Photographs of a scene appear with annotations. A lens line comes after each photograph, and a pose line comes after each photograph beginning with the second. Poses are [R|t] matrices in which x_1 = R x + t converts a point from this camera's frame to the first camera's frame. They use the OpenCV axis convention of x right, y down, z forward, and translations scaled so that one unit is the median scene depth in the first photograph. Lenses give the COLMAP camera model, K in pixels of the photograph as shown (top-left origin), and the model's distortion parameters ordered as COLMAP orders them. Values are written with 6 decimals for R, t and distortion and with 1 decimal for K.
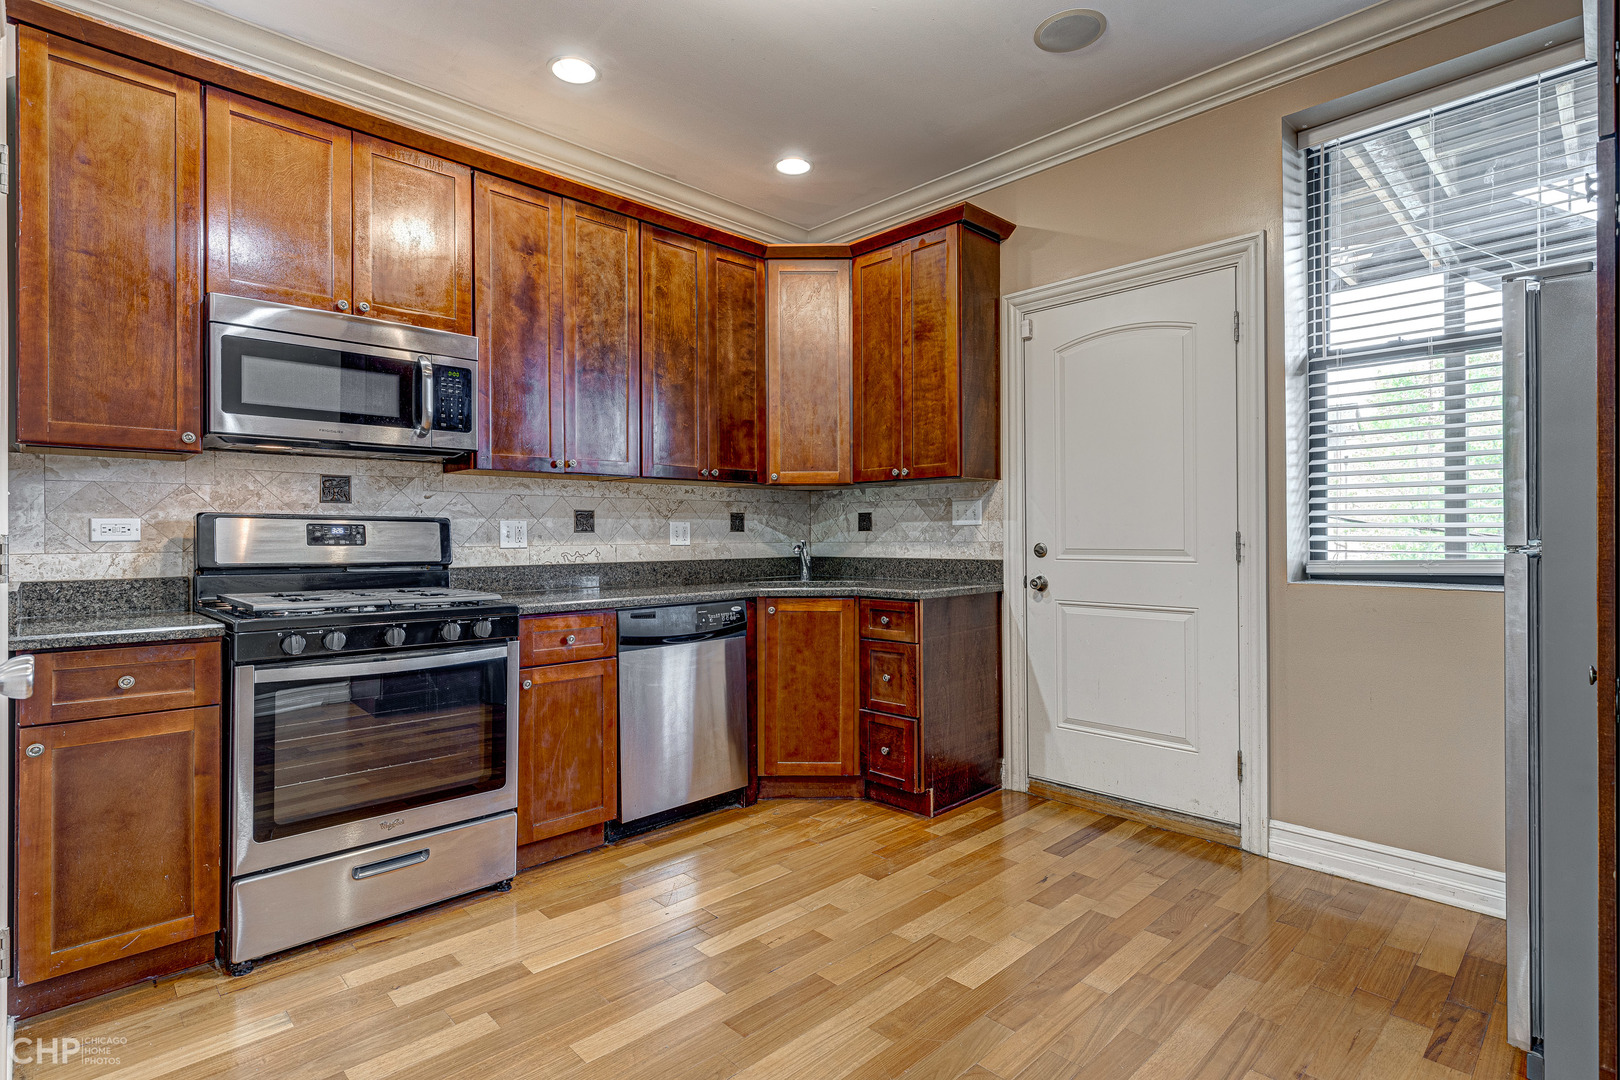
lens RADIAL K [[797.6, 0, 812.5], [0, 797.6, 534.9], [0, 0, 1]] dist [0.000316, 0.000215]
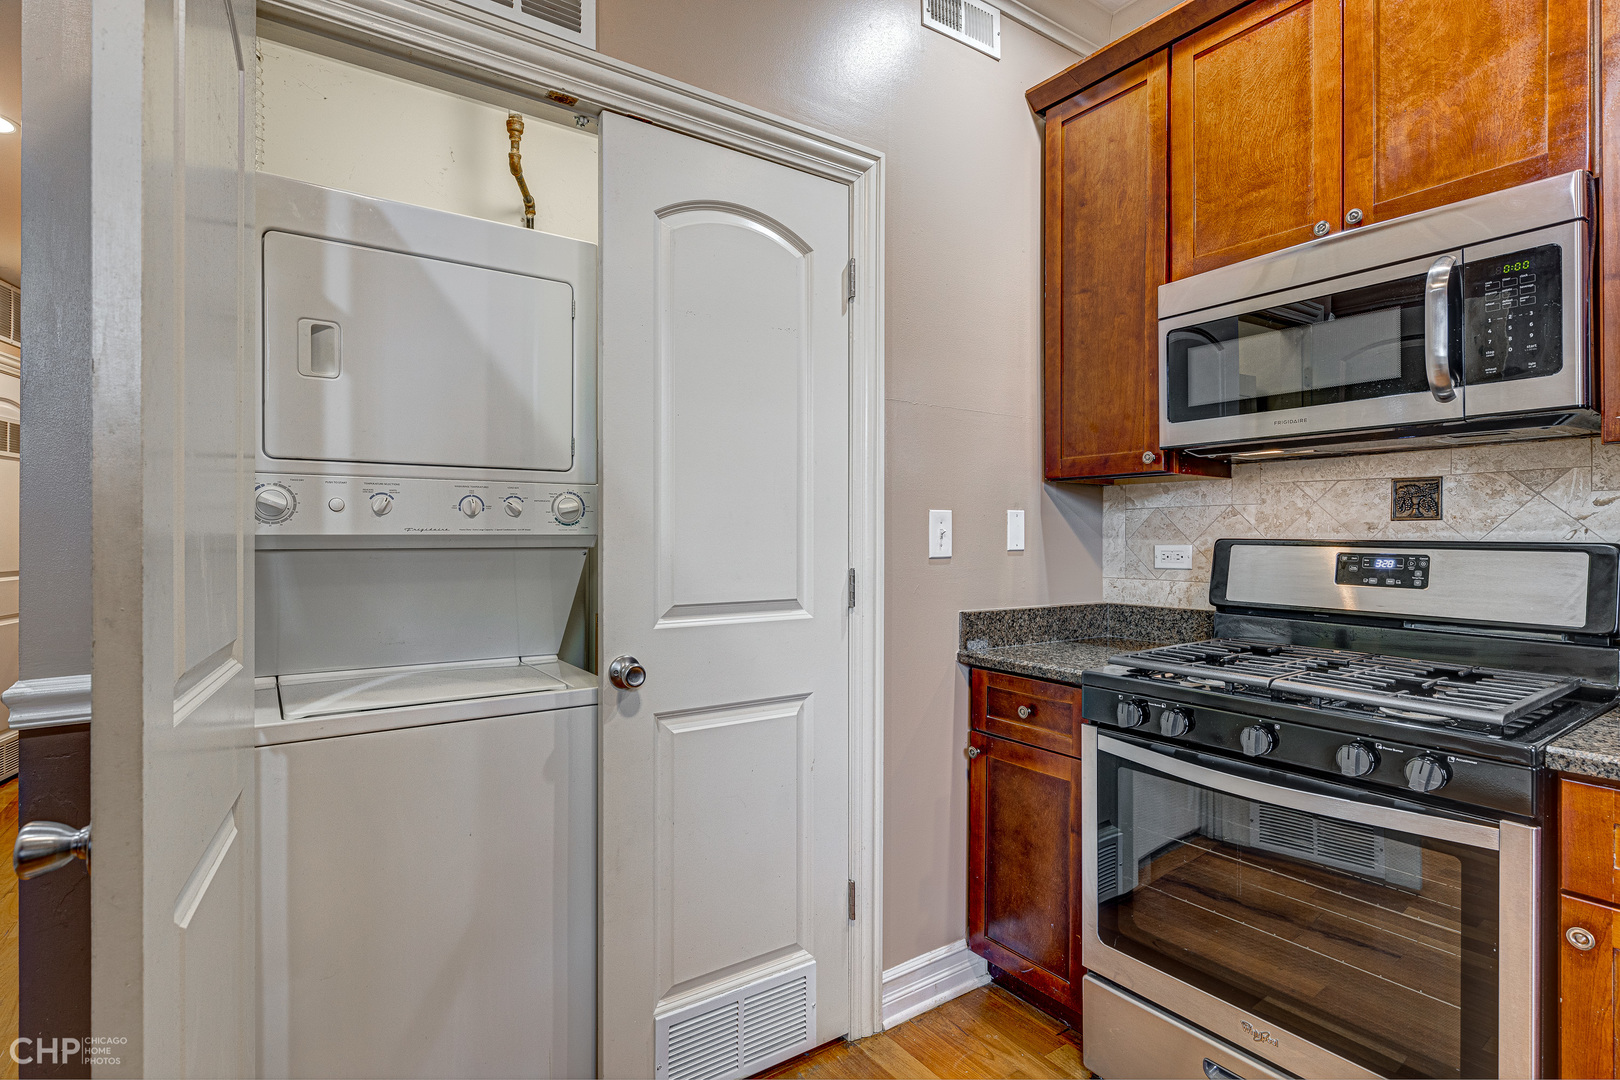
lens RADIAL K [[797.6, 0, 812.5], [0, 797.6, 534.9], [0, 0, 1]] dist [0.000316, 0.000215]
pose [[-0.166020, 0.000816, -0.986122, 0.131384], [-0.000186, 1.000000, 0.000859, -0.029362], [0.986122, 0.000326, -0.166020, 0.636274]]
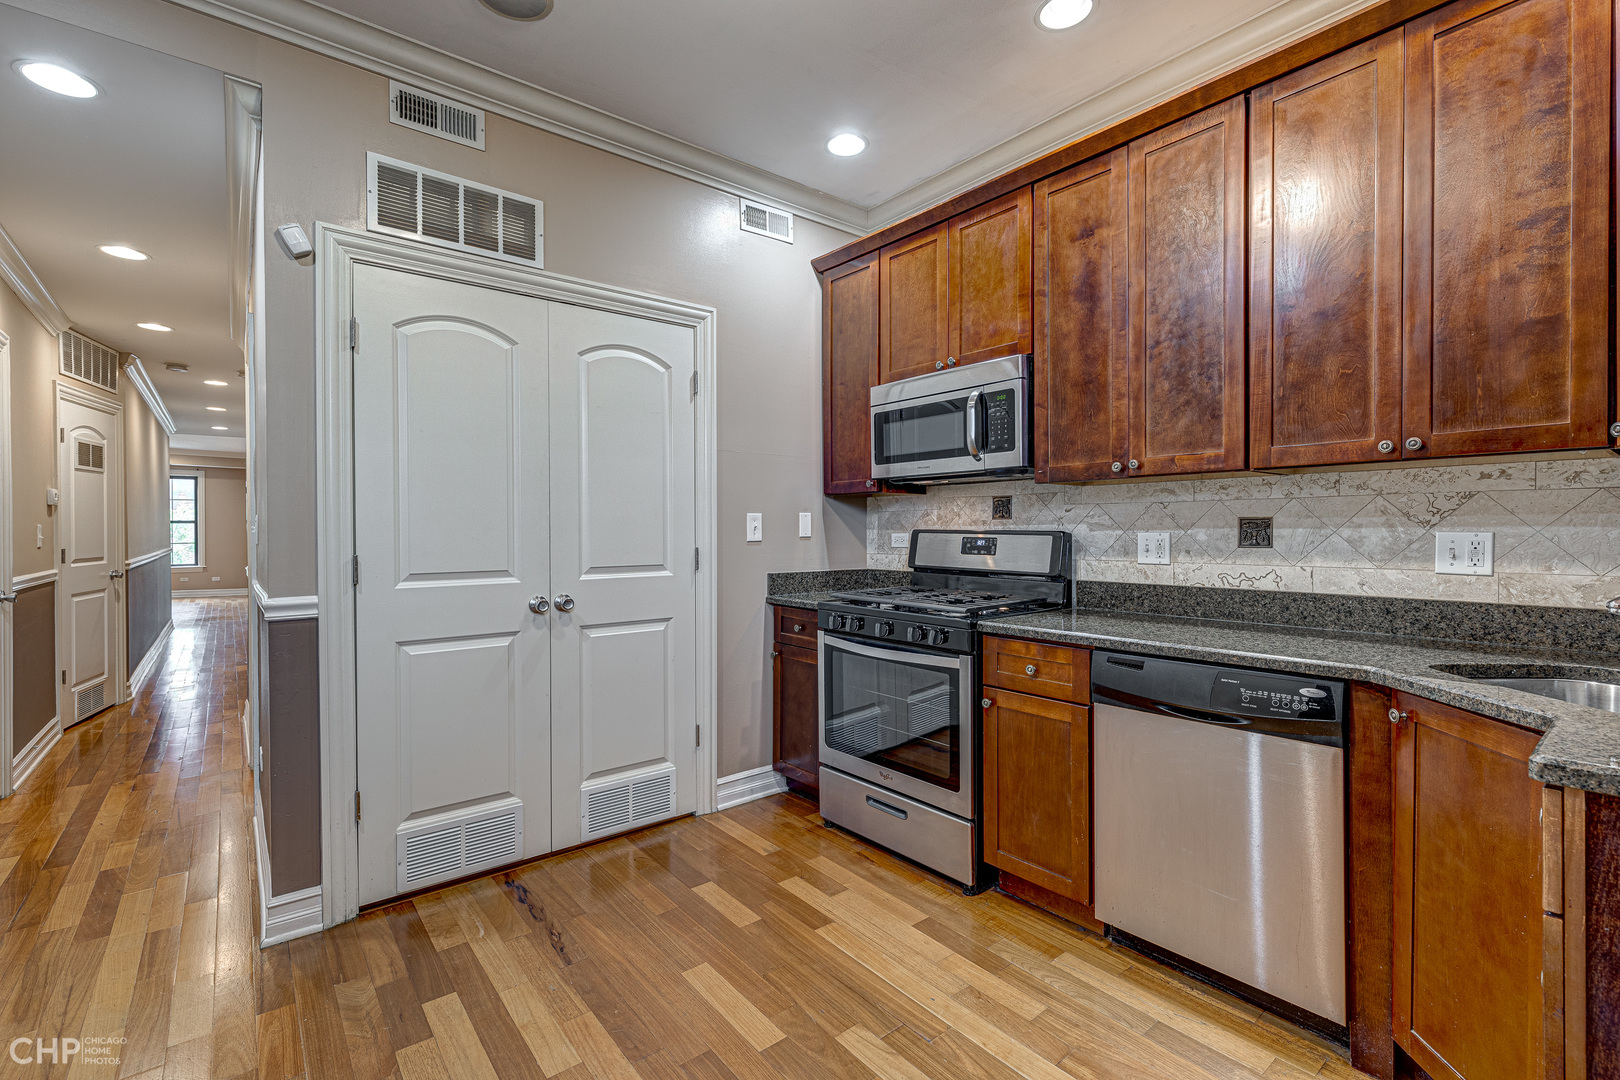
lens RADIAL K [[727.9, 0, 811.3], [0, 727.9, 535.0], [0, 0, 1]] dist [0.014531, 0.000055]
pose [[-0.093625, 0.012028, -0.995535, 0.539244], [0.004115, 0.999923, 0.011694, -0.031140], [0.995599, -0.003002, -0.093668, 0.836047]]
